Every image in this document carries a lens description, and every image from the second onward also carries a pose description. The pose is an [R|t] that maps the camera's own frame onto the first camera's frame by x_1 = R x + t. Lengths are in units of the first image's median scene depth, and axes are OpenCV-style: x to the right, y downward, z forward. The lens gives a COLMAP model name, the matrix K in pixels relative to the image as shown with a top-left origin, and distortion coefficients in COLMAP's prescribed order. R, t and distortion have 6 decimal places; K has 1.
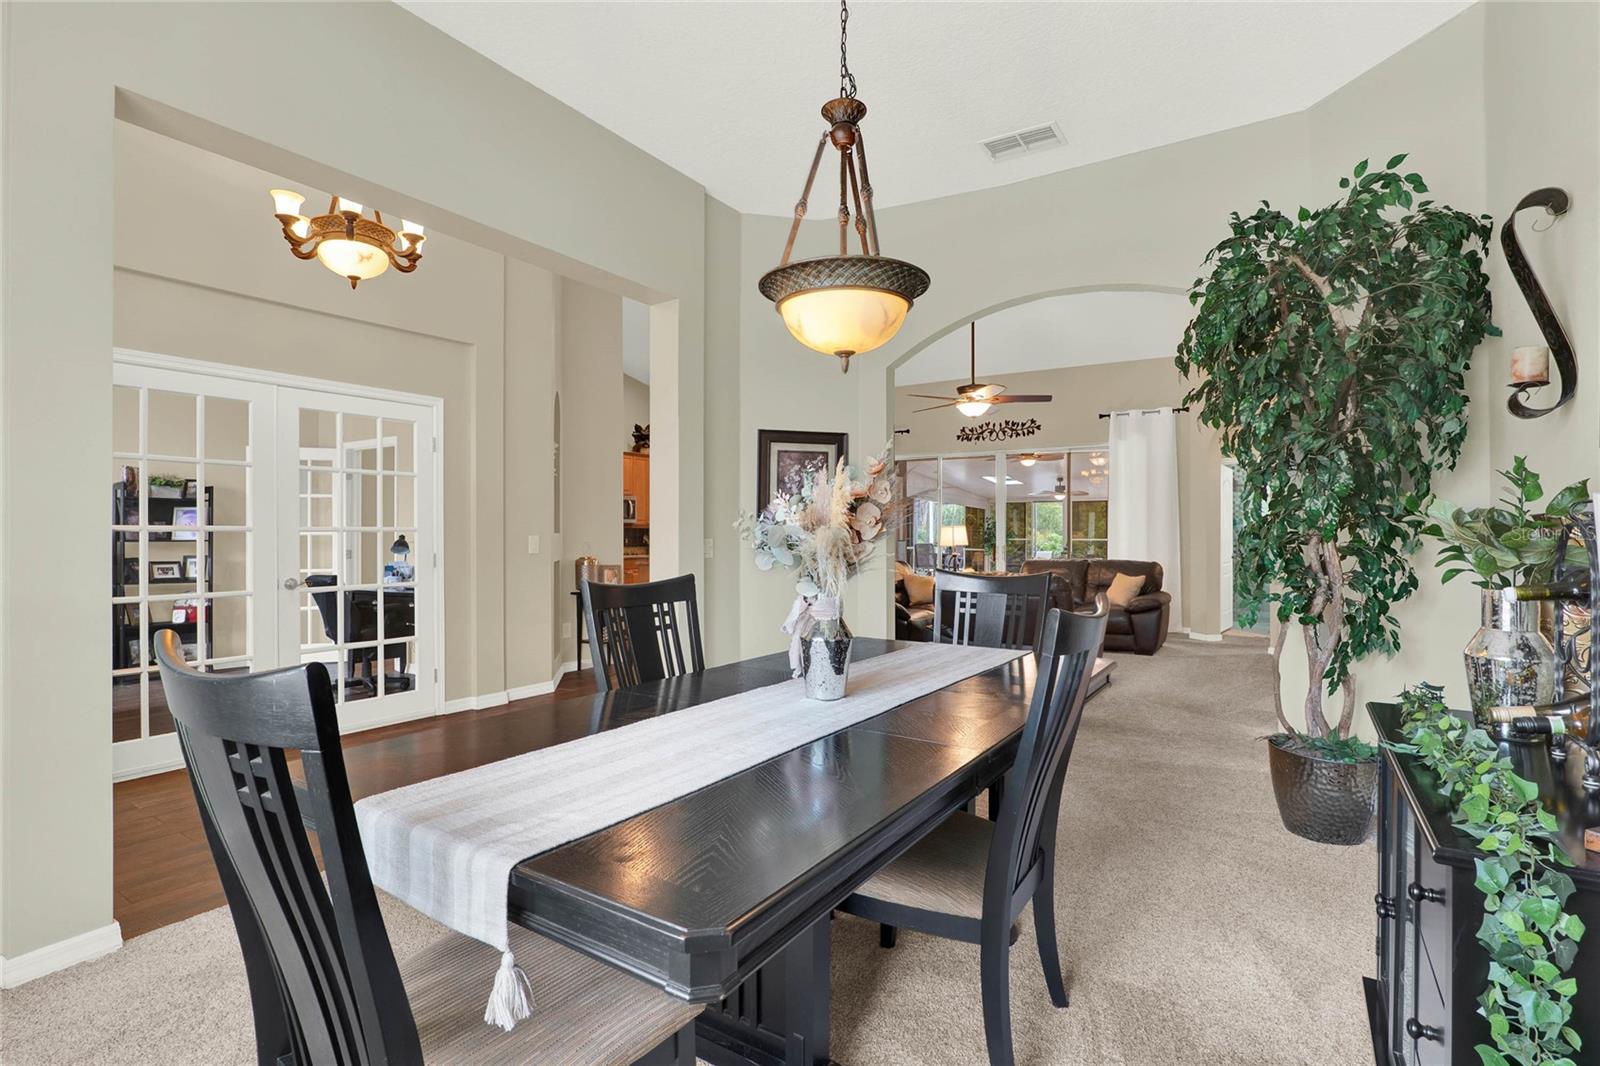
lens RADIAL K [[761.2, 0, 801.2], [0, 761.2, 539.0], [0, 0, 1]] dist [-0.003454, 0.000076]
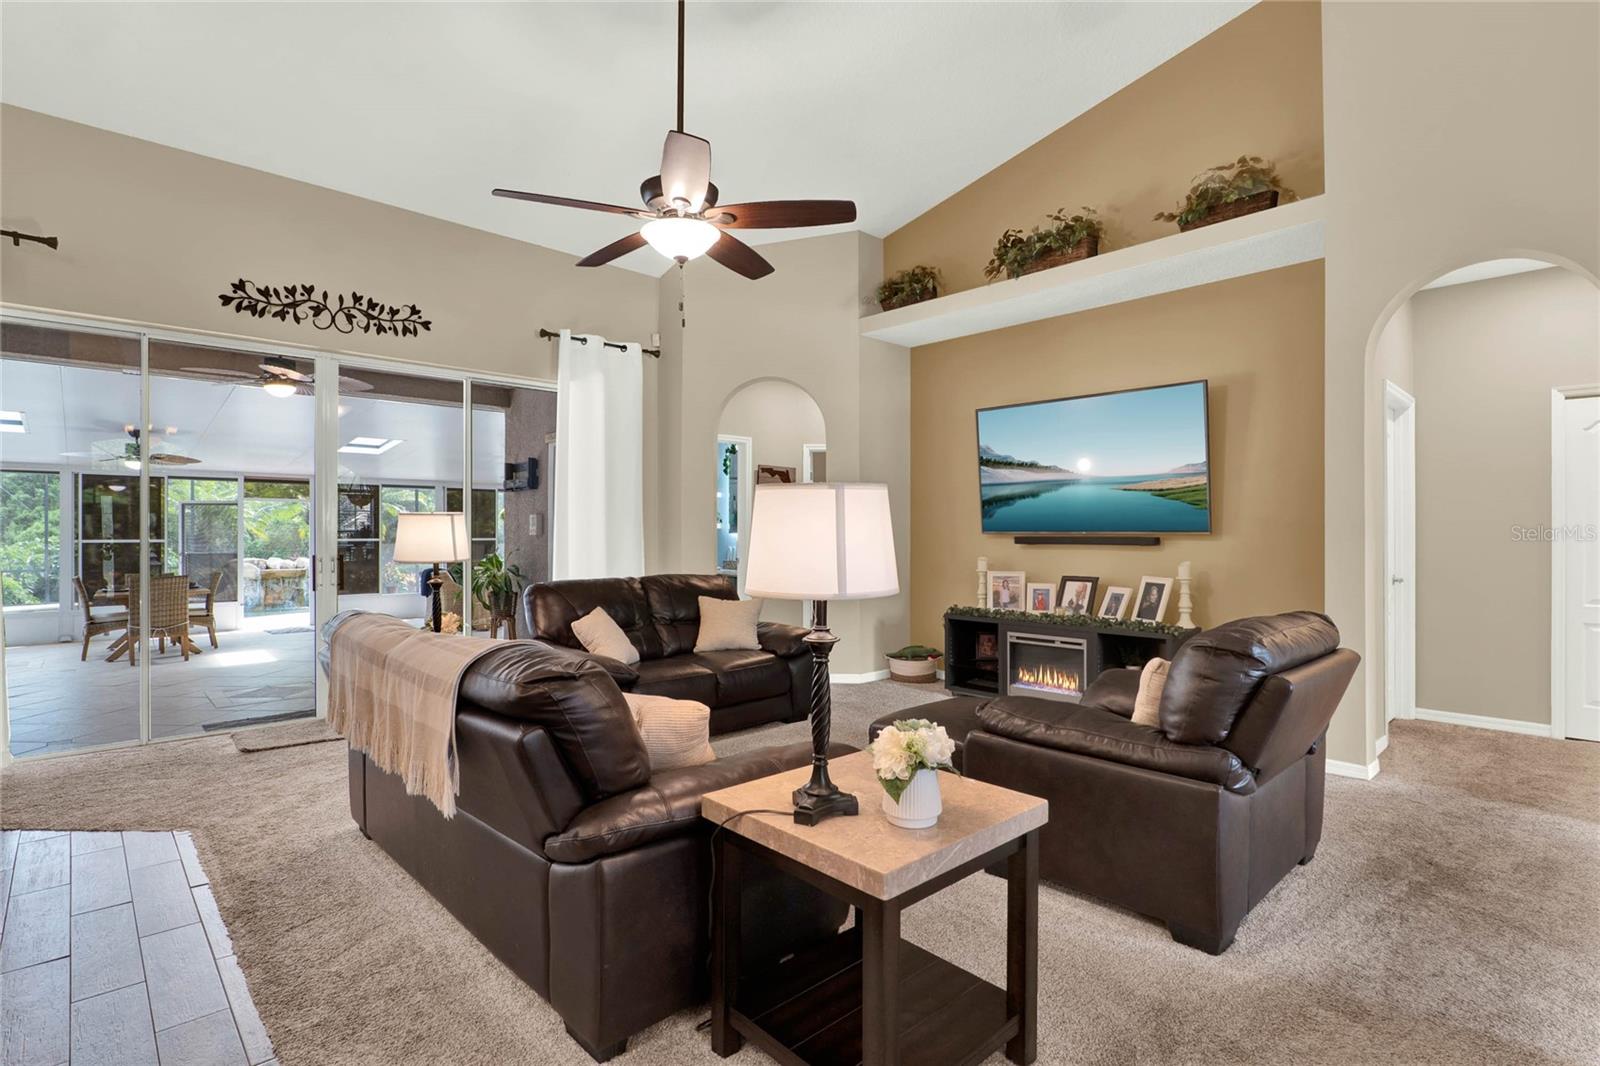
lens RADIAL K [[782.1, 0, 805.2], [0, 782.1, 534.9], [0, 0, 1]] dist [-0.013147, 0.000450]
pose [[0.230511, -0.003396, 0.973064, -0.157651], [0.004654, 0.999986, 0.002388, -0.005060], [-0.973059, 0.003978, 0.230523, 0.691928]]
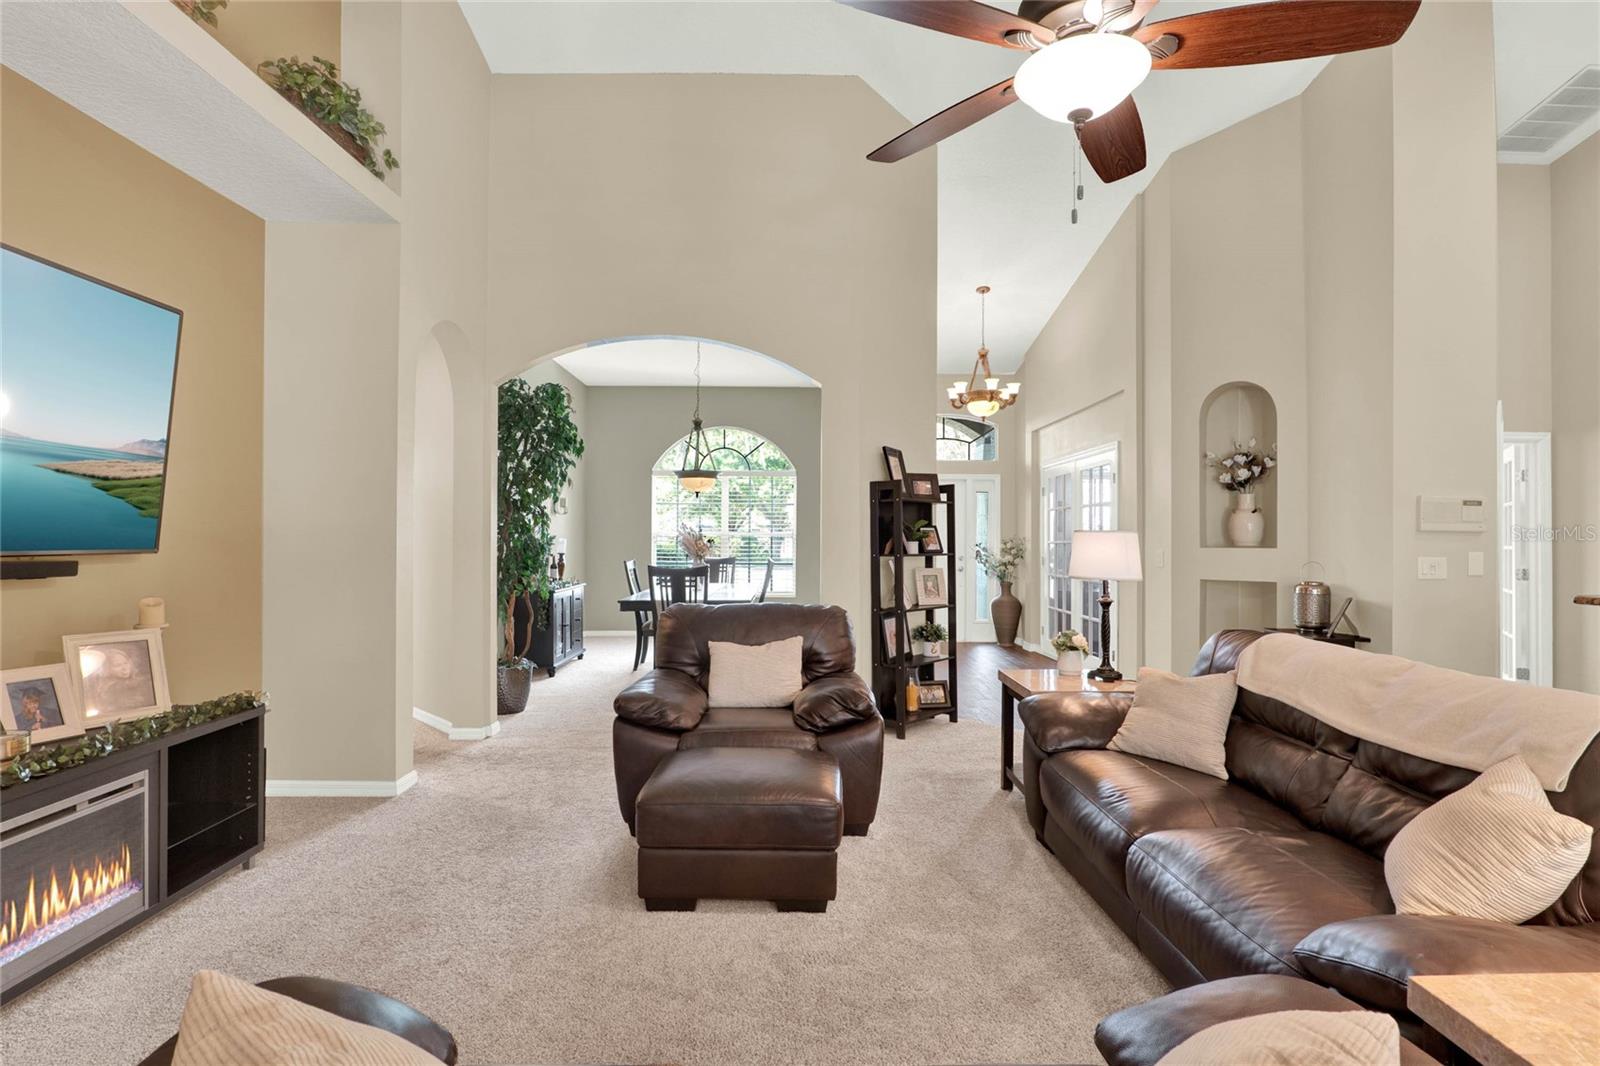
lens RADIAL K [[767.5, 0, 800.0], [0, 767.5, 533.0], [0, 0, 1]] dist [-0.022963, -0.000203]
pose [[-0.821748, -0.006941, -0.569809, 0.382731], [-0.008145, 0.999967, -0.000436, -0.013128], [0.569793, 0.004283, -0.821777, 0.967491]]
